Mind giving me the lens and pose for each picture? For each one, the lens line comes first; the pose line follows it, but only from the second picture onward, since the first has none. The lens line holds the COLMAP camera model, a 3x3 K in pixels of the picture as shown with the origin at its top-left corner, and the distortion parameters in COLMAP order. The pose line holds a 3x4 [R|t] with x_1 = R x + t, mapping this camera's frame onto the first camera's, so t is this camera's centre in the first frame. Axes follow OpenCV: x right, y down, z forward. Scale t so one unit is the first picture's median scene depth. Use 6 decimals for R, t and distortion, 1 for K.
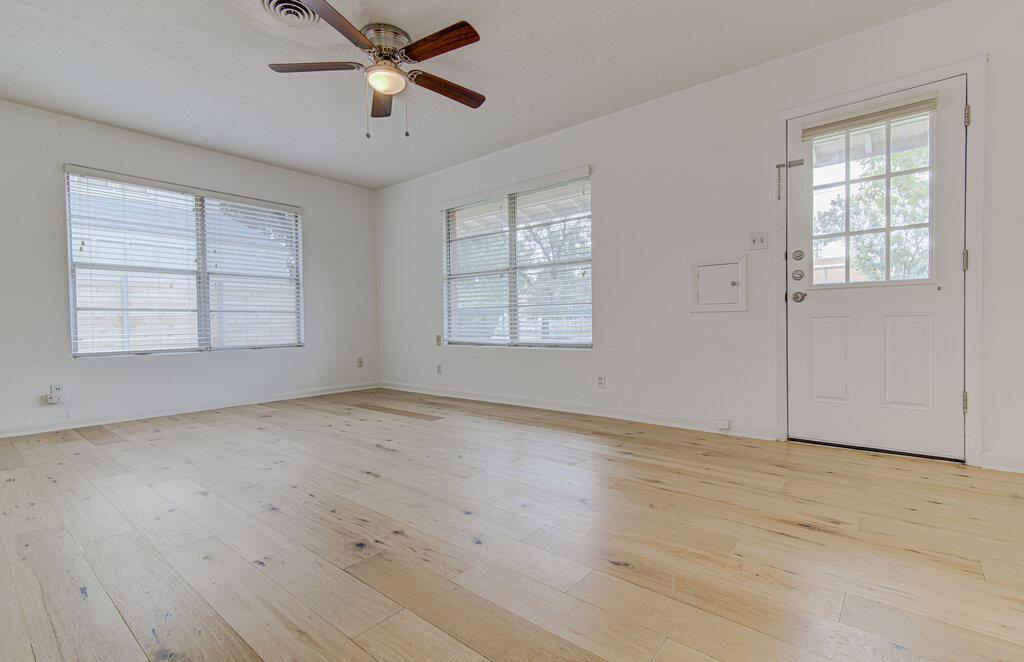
lens RADIAL K [[453.7, 0, 513.2], [0, 453.7, 332.5], [0, 0, 1]] dist [0.021099, -0.000365]
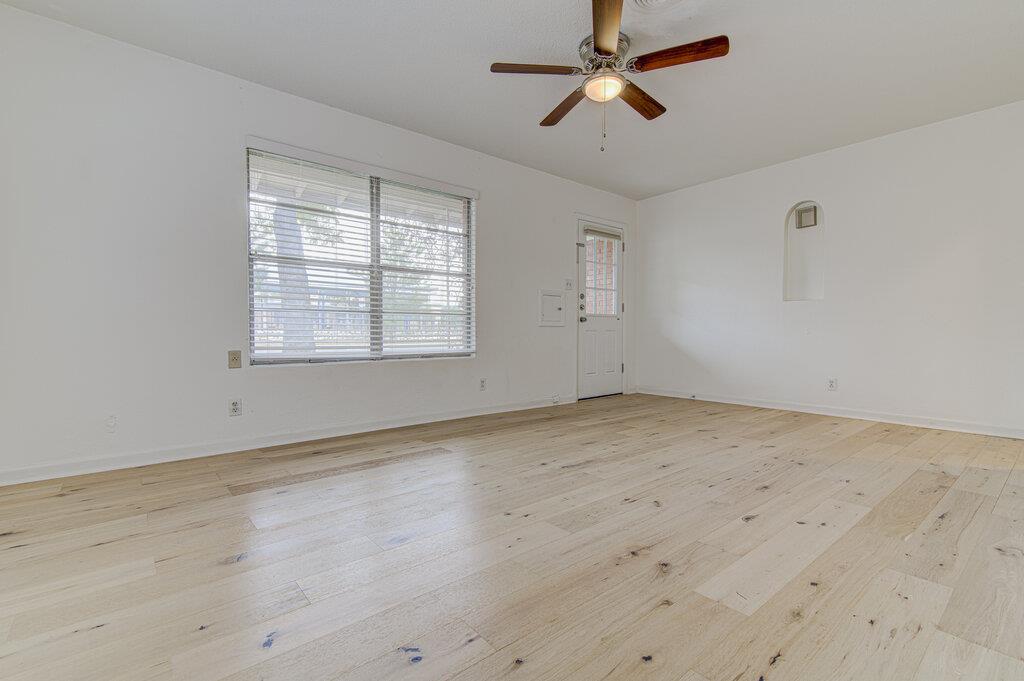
lens RADIAL K [[455.3, 0, 498.6], [0, 455.3, 344.2], [0, 0, 1]] dist [0.001885, 0.000100]
pose [[0.211898, -0.012291, 0.977215, -1.103317], [0.019191, 0.999780, 0.008414, -0.001683], [-0.977103, 0.016971, 0.212087, 0.865816]]
